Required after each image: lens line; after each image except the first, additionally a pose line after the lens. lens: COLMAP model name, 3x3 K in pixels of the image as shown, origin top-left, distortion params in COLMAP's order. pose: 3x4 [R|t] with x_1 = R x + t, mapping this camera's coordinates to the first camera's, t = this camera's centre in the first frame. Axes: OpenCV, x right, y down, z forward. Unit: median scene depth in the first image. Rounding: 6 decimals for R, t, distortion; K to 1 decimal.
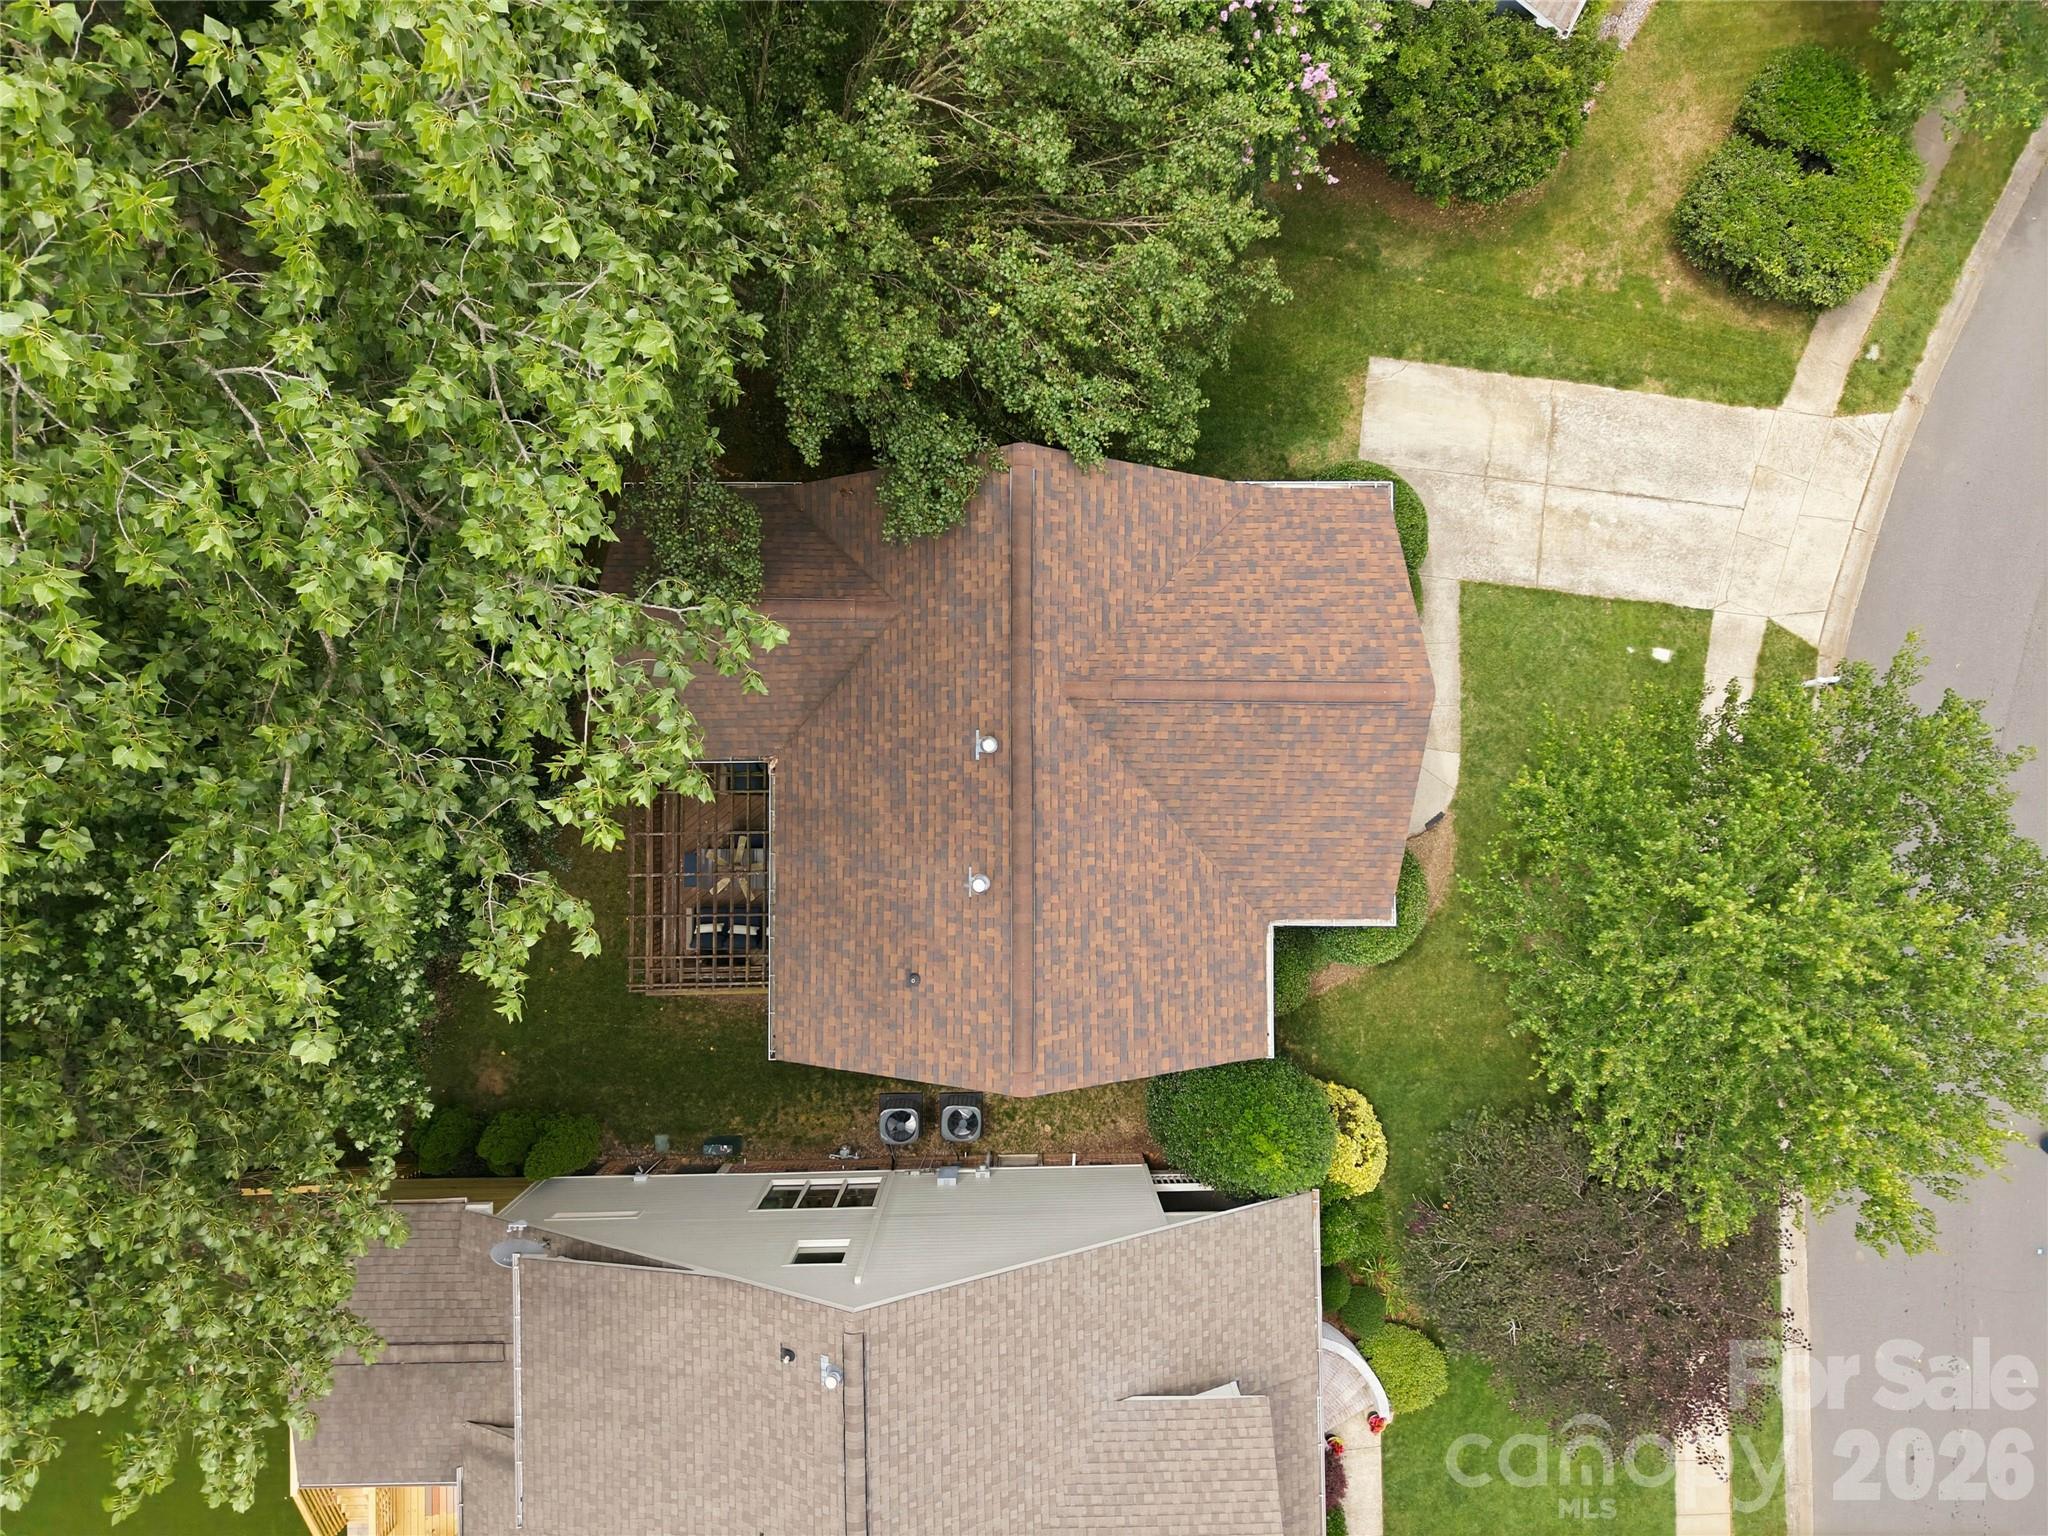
lens RADIAL K [[1393.5, 0, 1035.3], [0, 1393.5, 766.6], [0, 0, 1]] dist [0.010471, -0.000033]
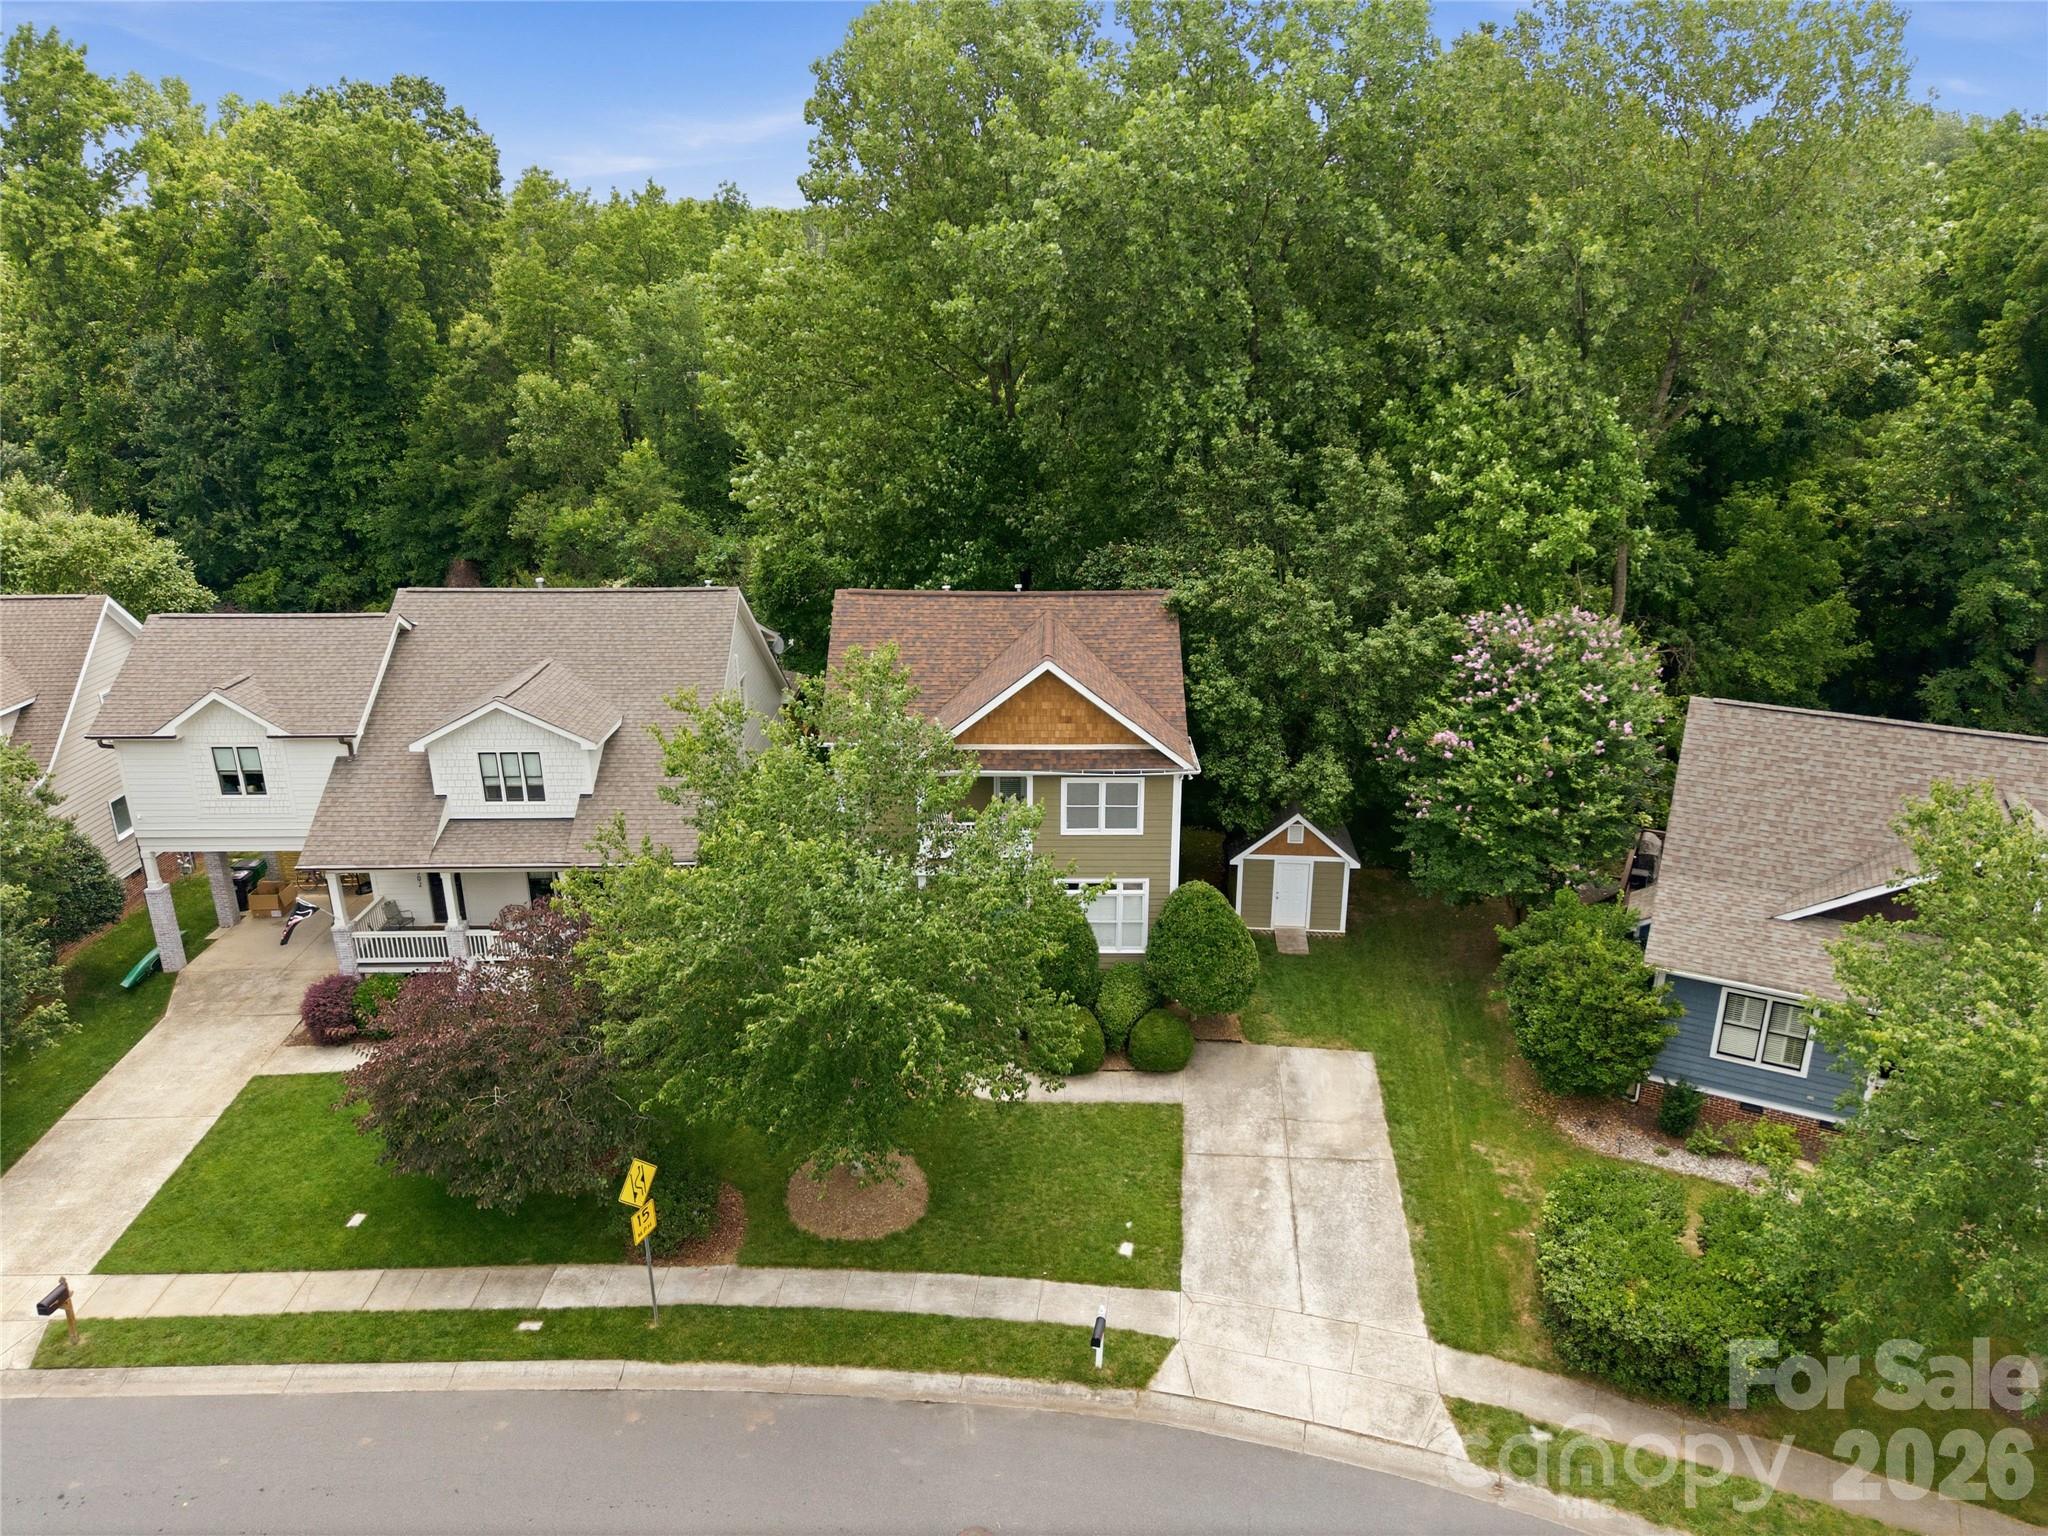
lens RADIAL K [[1393.5, 0, 1035.3], [0, 1393.5, 766.6], [0, 0, 1]] dist [0.010471, -0.000033]
pose [[-0.000990, 0.309369, -0.950942, 1.215610], [-0.999774, 0.019893, 0.007513, -0.034264], [0.021242, 0.950734, 0.309279, 0.416185]]
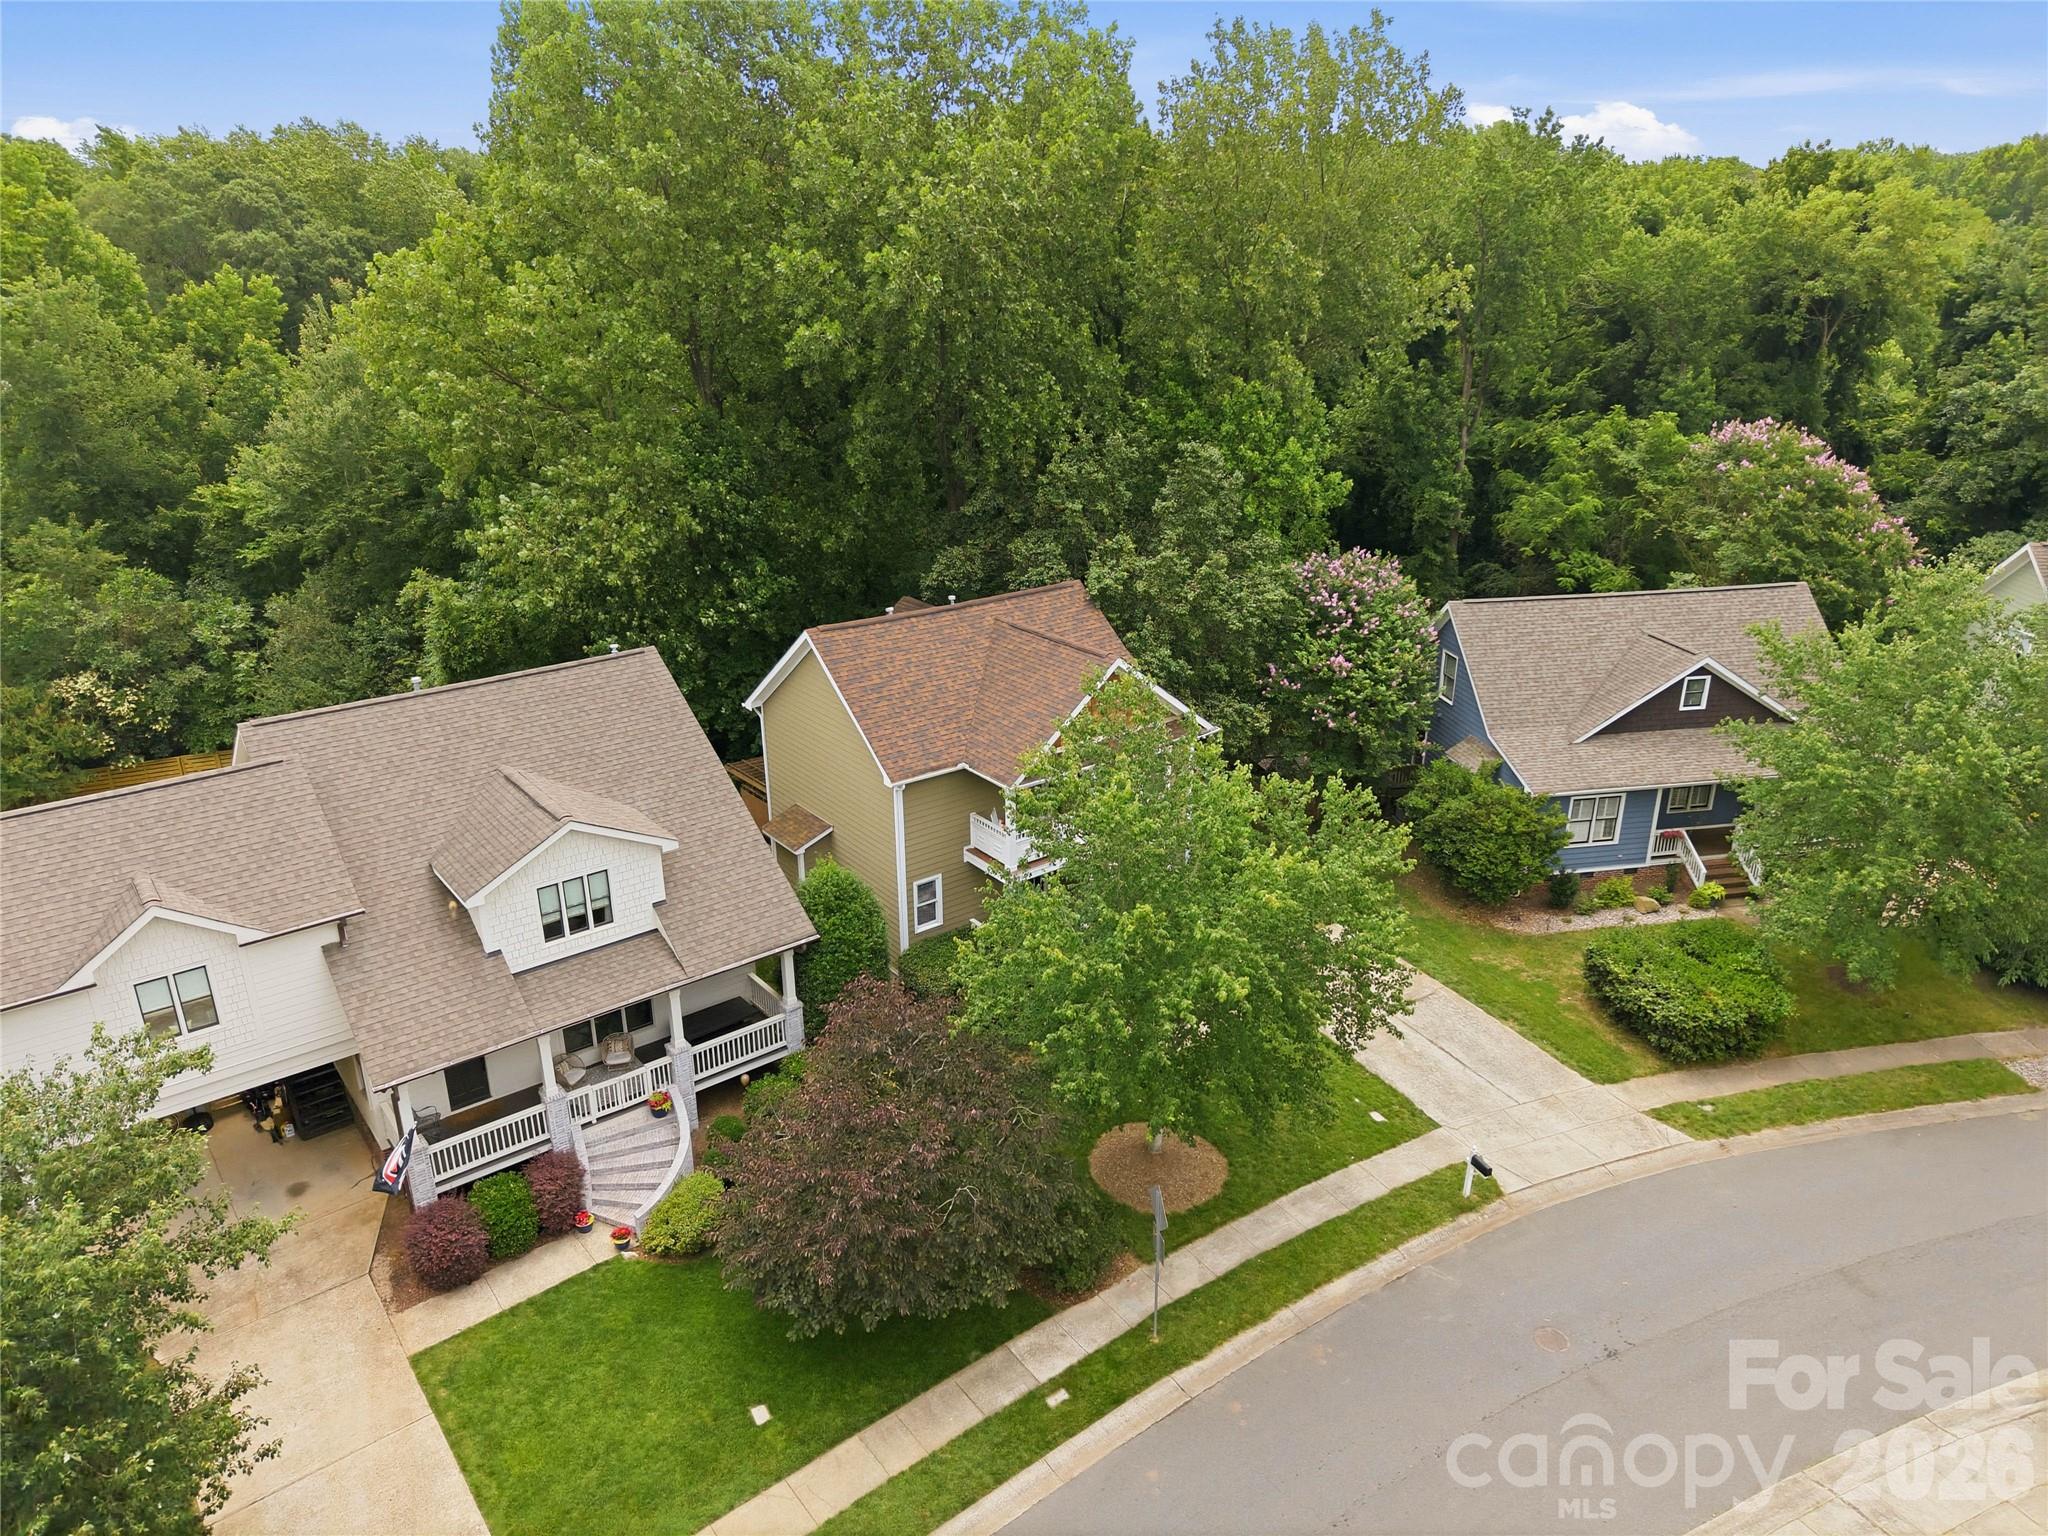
lens RADIAL K [[1393.5, 0, 1035.3], [0, 1393.5, 766.6], [0, 0, 1]] dist [0.010471, -0.000033]
pose [[0.616471, 0.262019, -0.742502, 1.028922], [-0.786810, 0.240800, -0.568283, 0.693287], [0.029893, 0.934538, 0.354605, 0.338768]]
